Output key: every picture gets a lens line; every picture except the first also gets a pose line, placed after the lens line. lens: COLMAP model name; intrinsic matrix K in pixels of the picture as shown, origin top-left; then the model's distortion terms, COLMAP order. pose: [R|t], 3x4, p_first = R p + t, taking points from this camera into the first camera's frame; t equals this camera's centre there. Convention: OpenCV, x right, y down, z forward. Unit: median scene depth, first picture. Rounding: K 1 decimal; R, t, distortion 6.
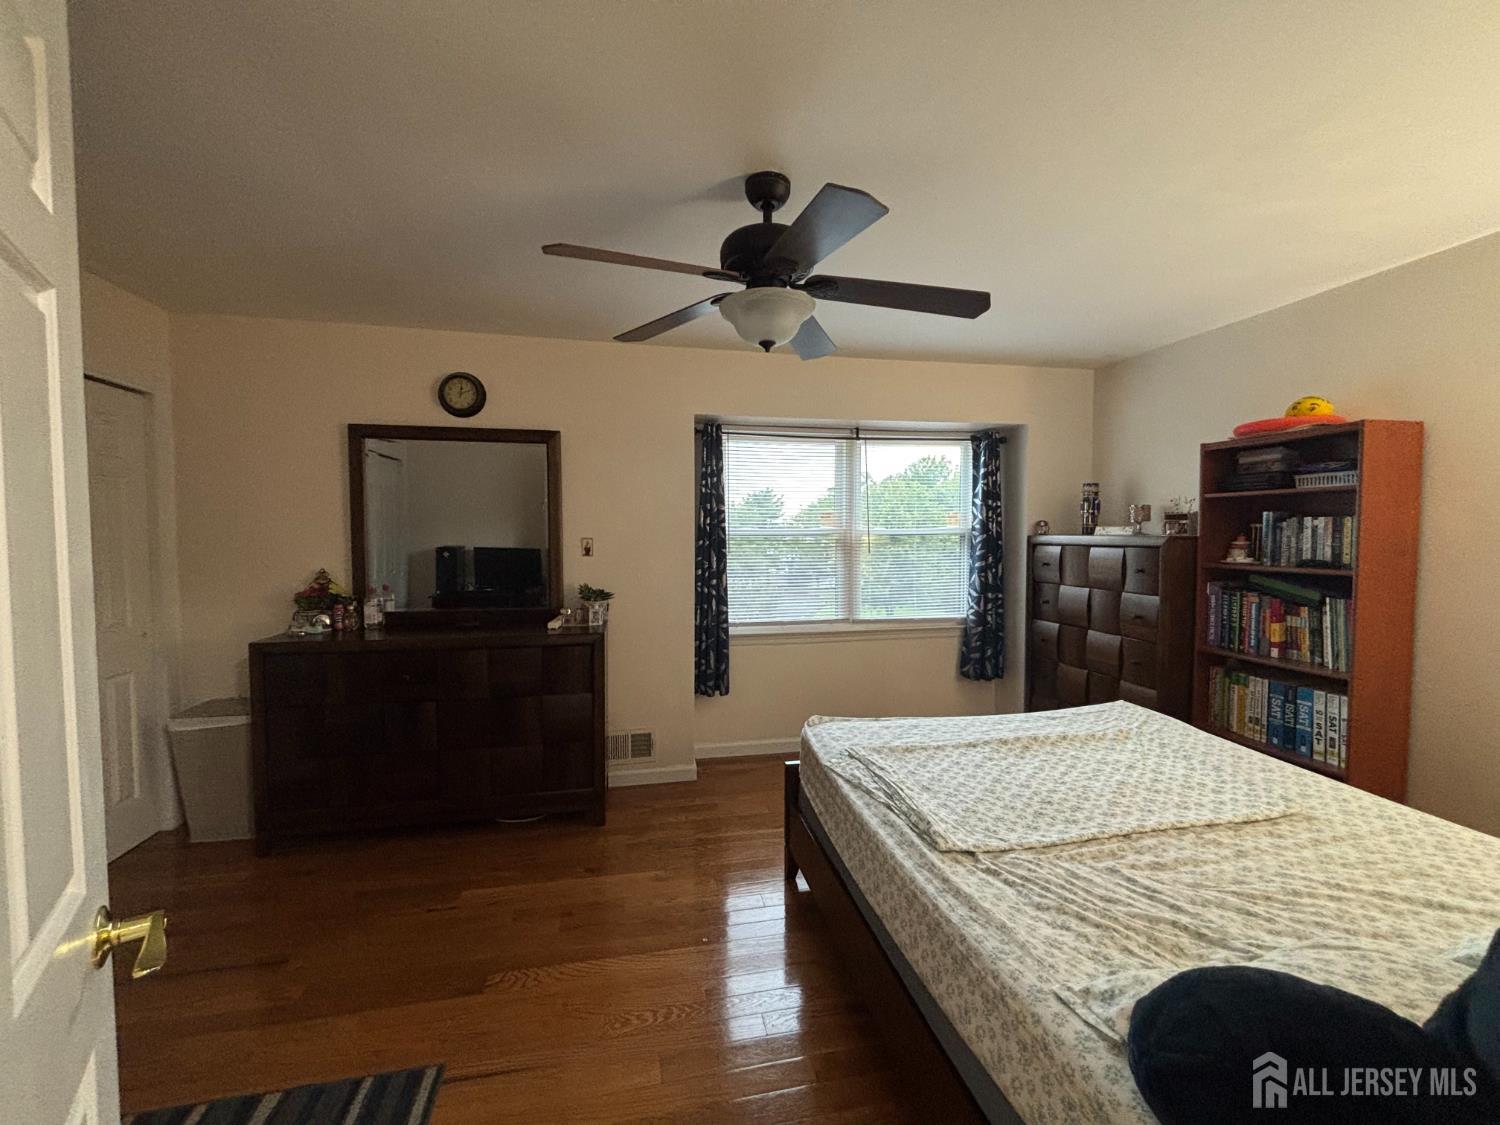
lens RADIAL K [[602.3, 0, 752.1], [0, 602.3, 566.1], [0, 0, 1]] dist [0.001864, -0.001361]
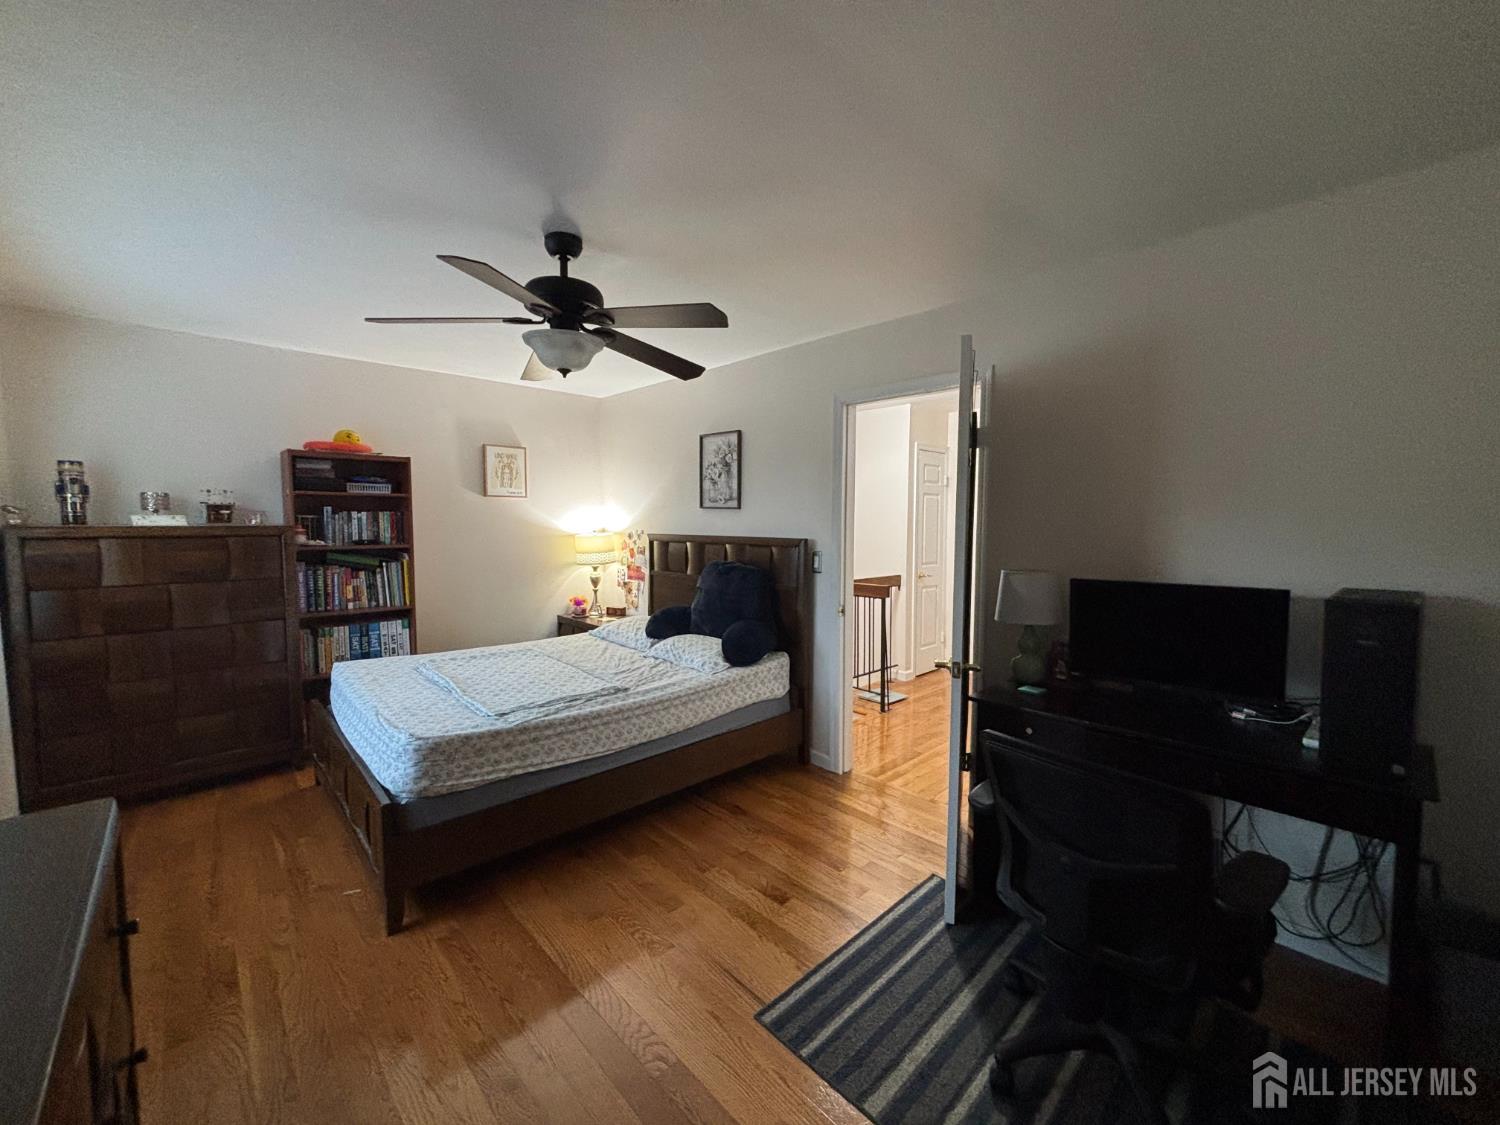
lens RADIAL K [[602.3, 0, 754.3], [0, 602.3, 554.5], [0, 0, 1]] dist [0.001864, -0.001361]
pose [[-0.517584, -0.056368, 0.853774, -0.877540], [0.040351, 0.995109, 0.090161, -0.070682], [-0.854681, 0.081117, -0.512778, 0.930362]]
